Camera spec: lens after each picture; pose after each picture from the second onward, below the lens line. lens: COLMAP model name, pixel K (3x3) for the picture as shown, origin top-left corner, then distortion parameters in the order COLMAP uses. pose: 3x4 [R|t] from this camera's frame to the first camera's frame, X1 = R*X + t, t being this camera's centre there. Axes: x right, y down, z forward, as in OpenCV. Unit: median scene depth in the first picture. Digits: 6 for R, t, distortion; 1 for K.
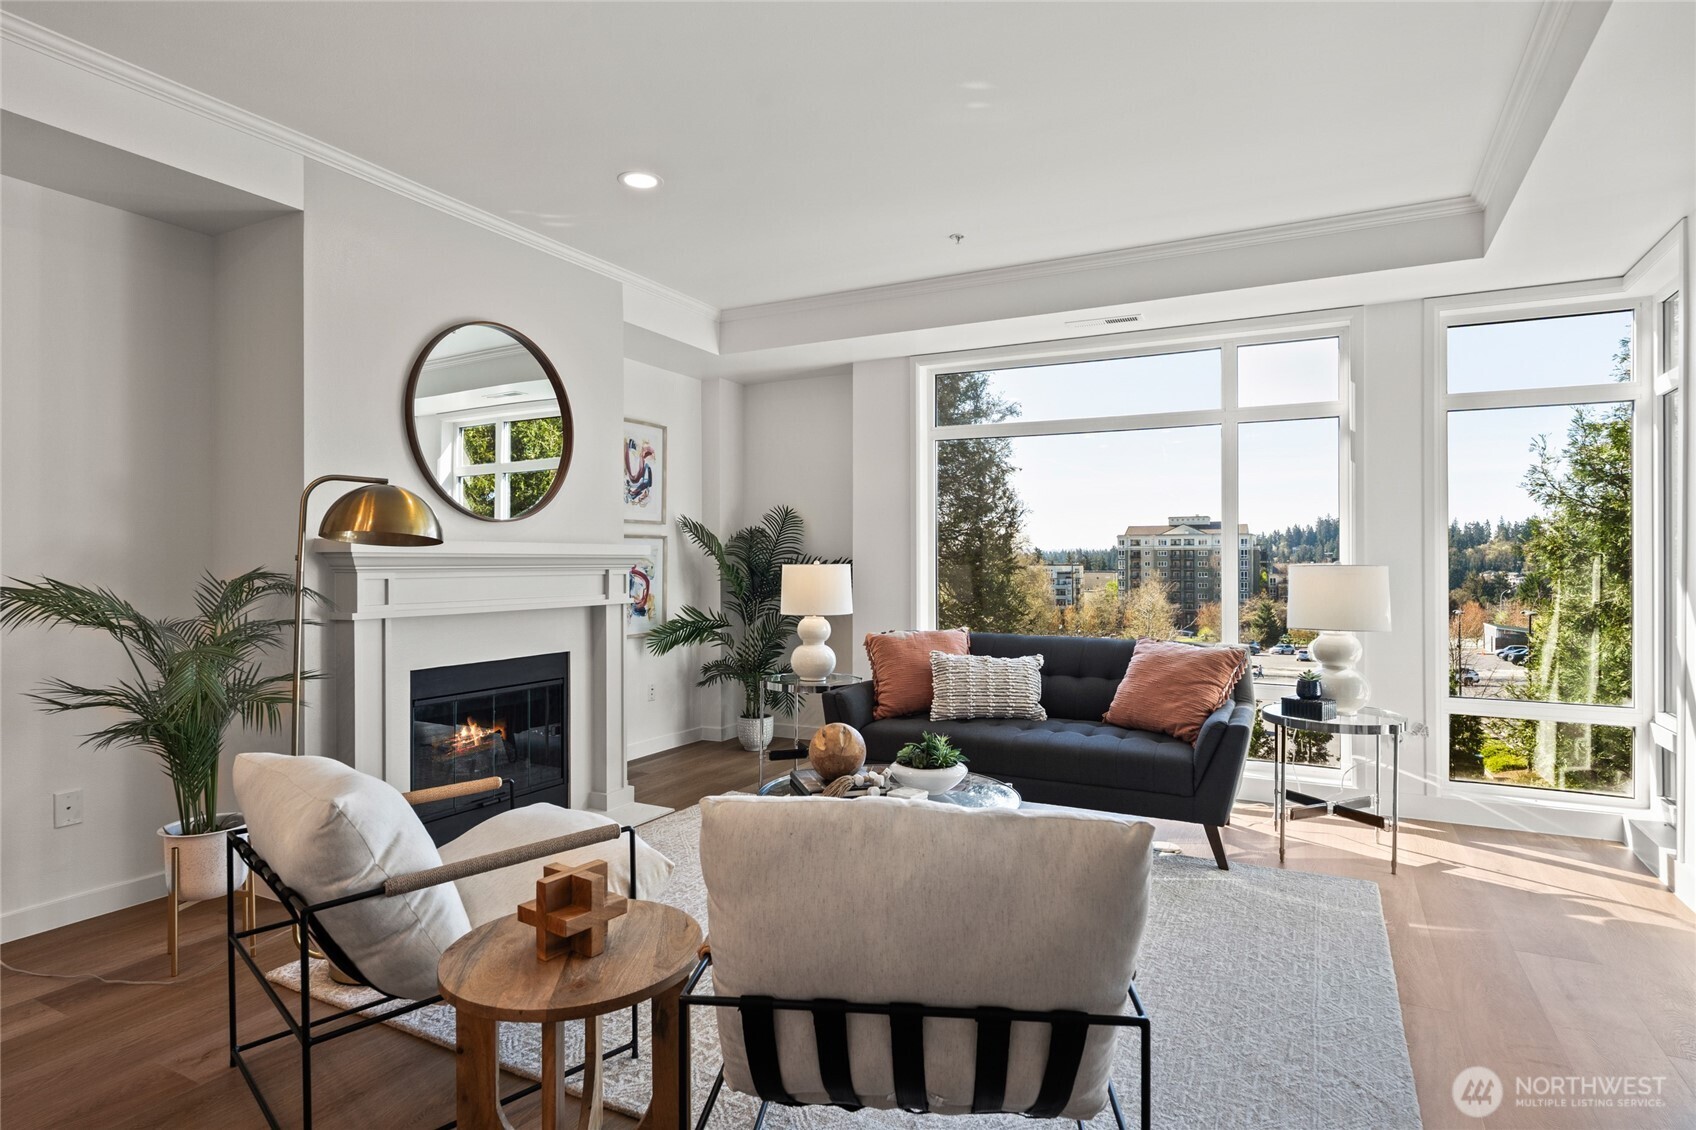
lens RADIAL K [[909.3, 0, 840.3], [0, 909.3, 560.9], [0, 0, 1]] dist [-0.003772, -0.000733]
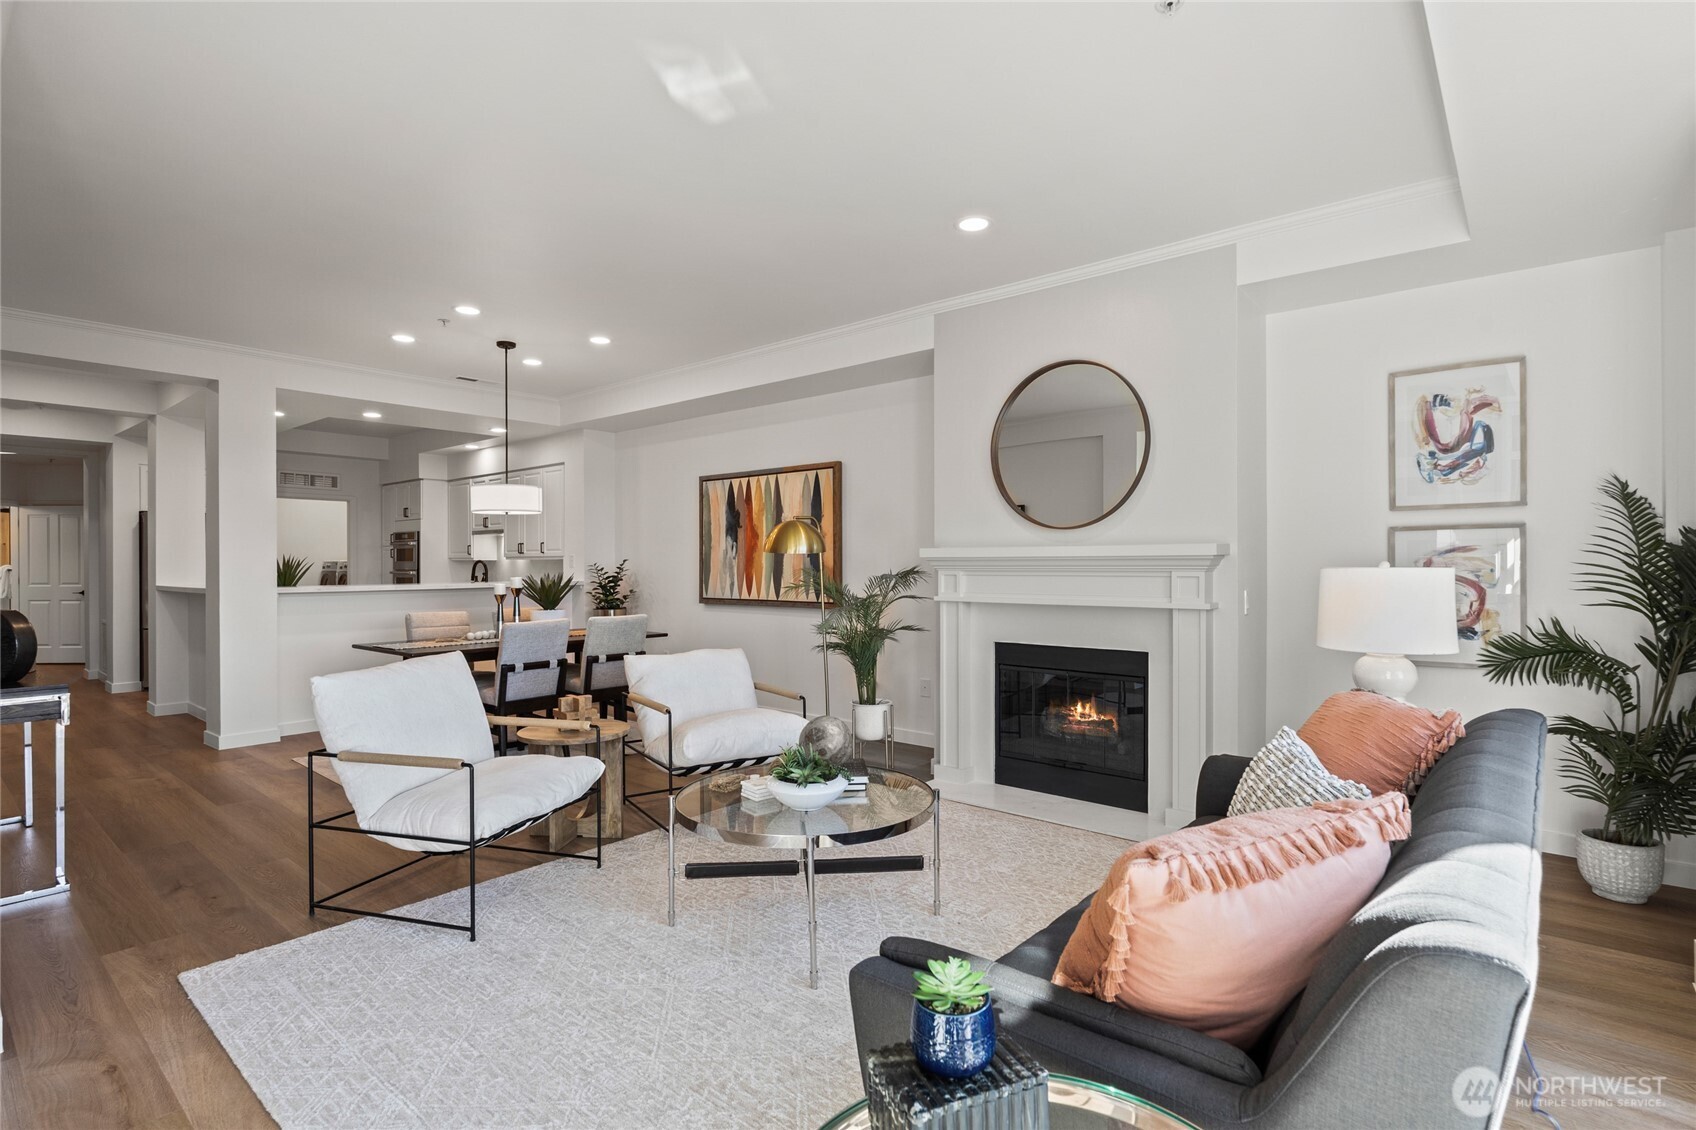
lens RADIAL K [[812.8, 0, 848.4], [0, 812.8, 567.5], [0, 0, 1]] dist [-0.000087, 0.001144]
pose [[-0.211324, 0.008191, -0.977382, 0.569432], [0.004779, 0.999962, 0.007347, -0.001981], [0.977404, -0.003118, -0.211355, 0.753098]]
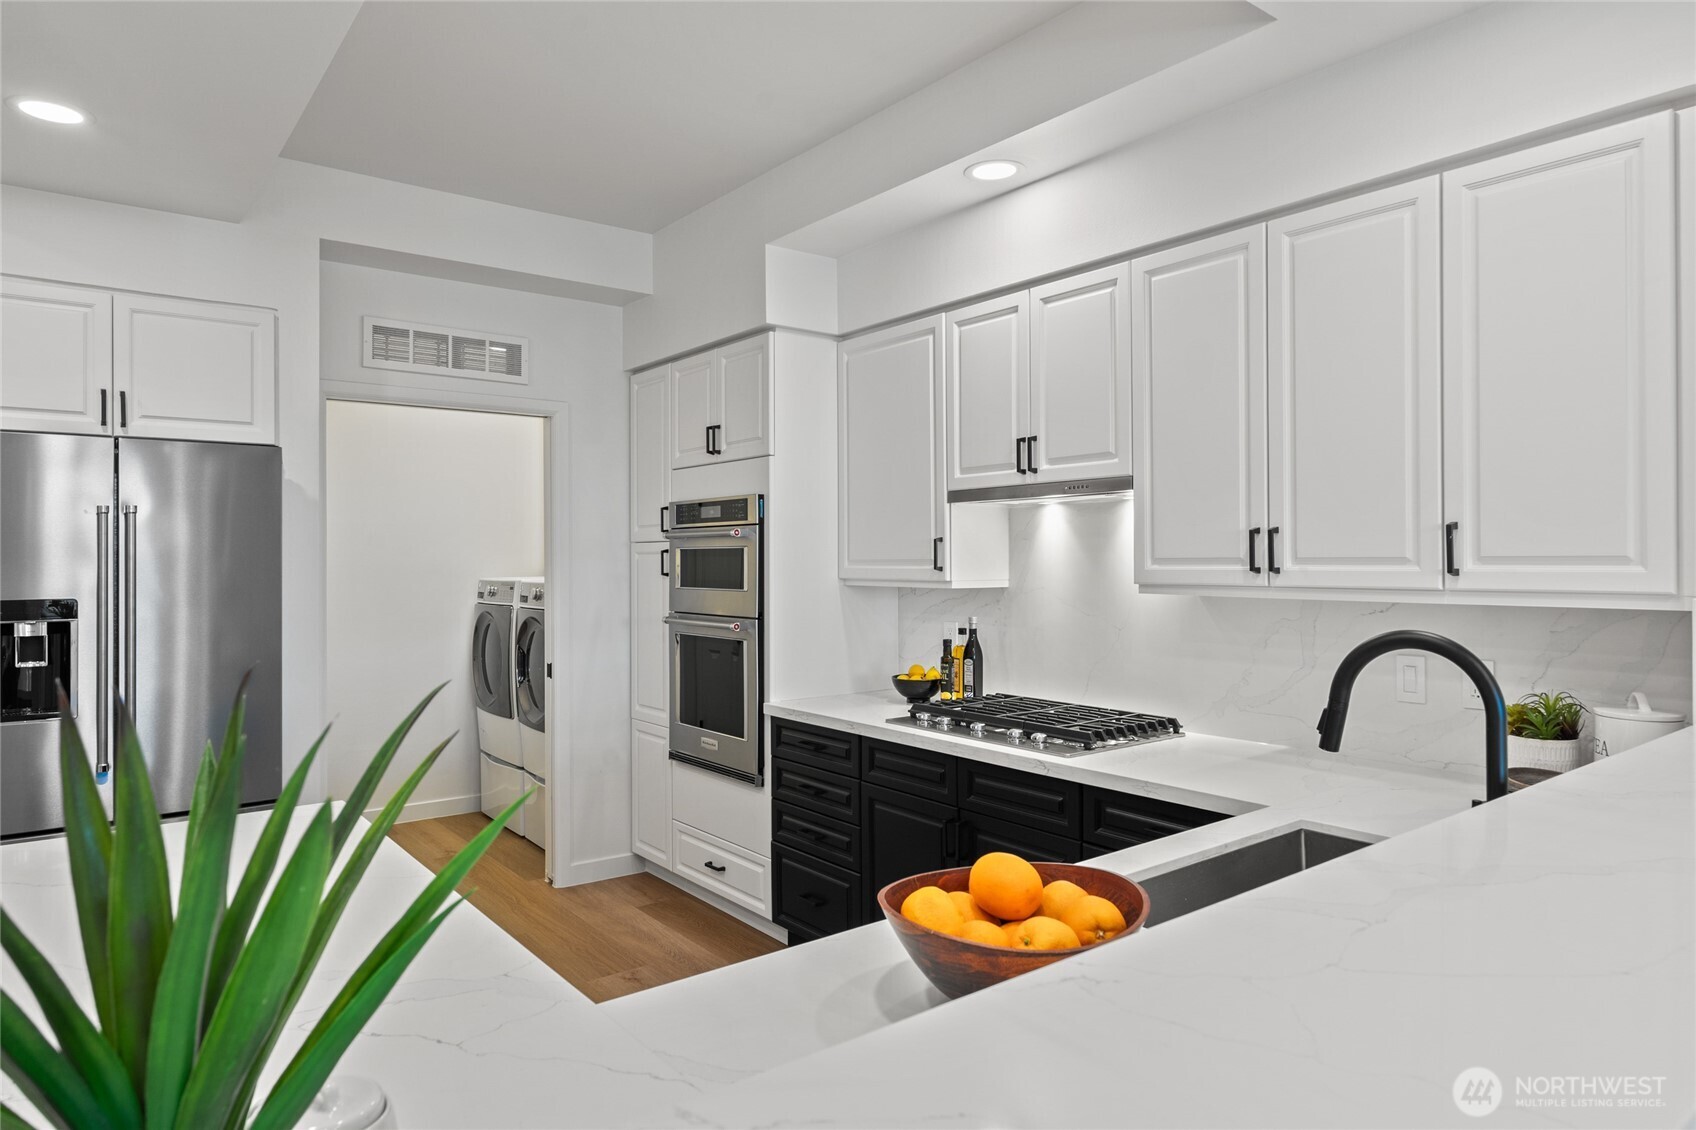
lens RADIAL K [[1029.8, 0, 835.4], [0, 1029.8, 560.0], [0, 0, 1]] dist [0.002393, 0.000558]
pose [[-0.416269, 0.011167, -0.909173, -0.396140], [0.010817, 0.999915, 0.007329, -0.034171], [0.909177, -0.006784, -0.416354, -0.251602]]
